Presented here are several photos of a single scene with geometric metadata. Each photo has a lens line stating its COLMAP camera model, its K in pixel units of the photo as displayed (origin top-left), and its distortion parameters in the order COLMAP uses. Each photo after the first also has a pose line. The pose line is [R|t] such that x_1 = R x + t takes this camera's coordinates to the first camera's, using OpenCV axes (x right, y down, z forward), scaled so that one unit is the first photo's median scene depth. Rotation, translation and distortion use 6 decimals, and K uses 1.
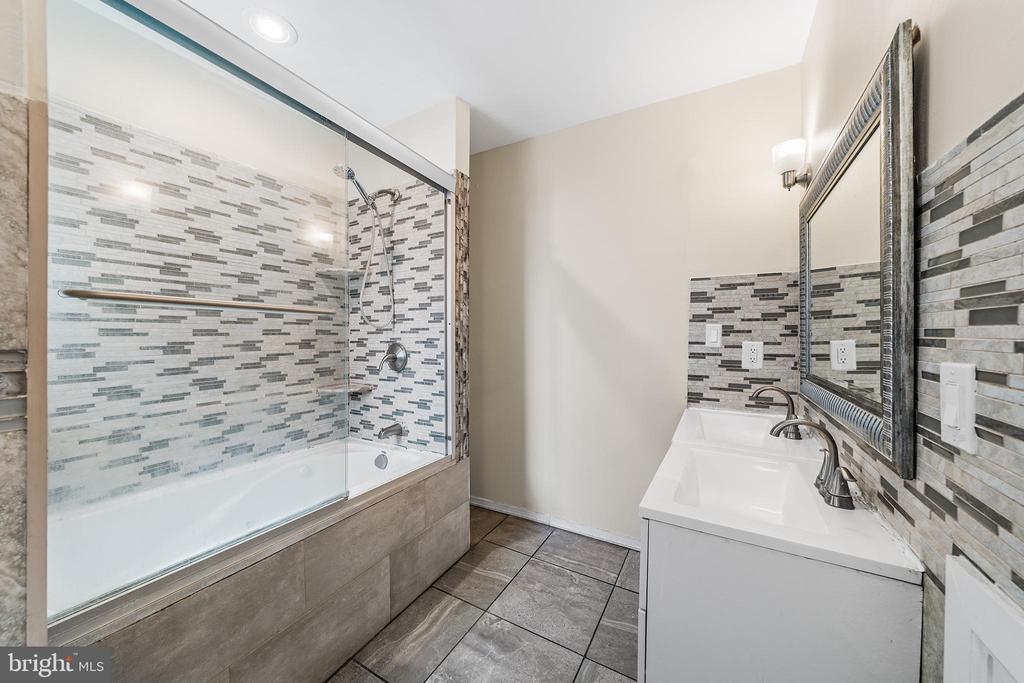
lens RADIAL K [[387.9, 0, 511.1], [0, 387.9, 334.7], [0, 0, 1]] dist [-0.002997, -0.000060]
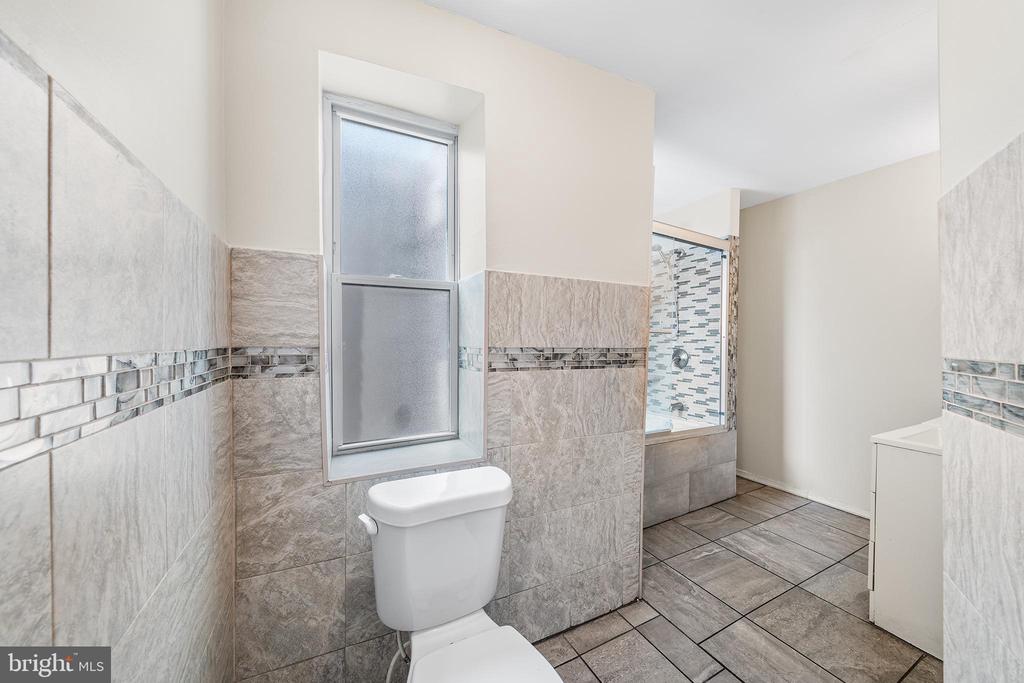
lens RADIAL K [[365.0, 0, 514.3], [0, 365.0, 338.8], [0, 0, 1]] dist [-0.001101, 0.000027]
pose [[0.839725, 0.004621, -0.542993, -0.069360], [-0.009906, 0.999928, -0.006810, -0.003270], [0.542922, 0.011098, 0.839710, -0.600581]]
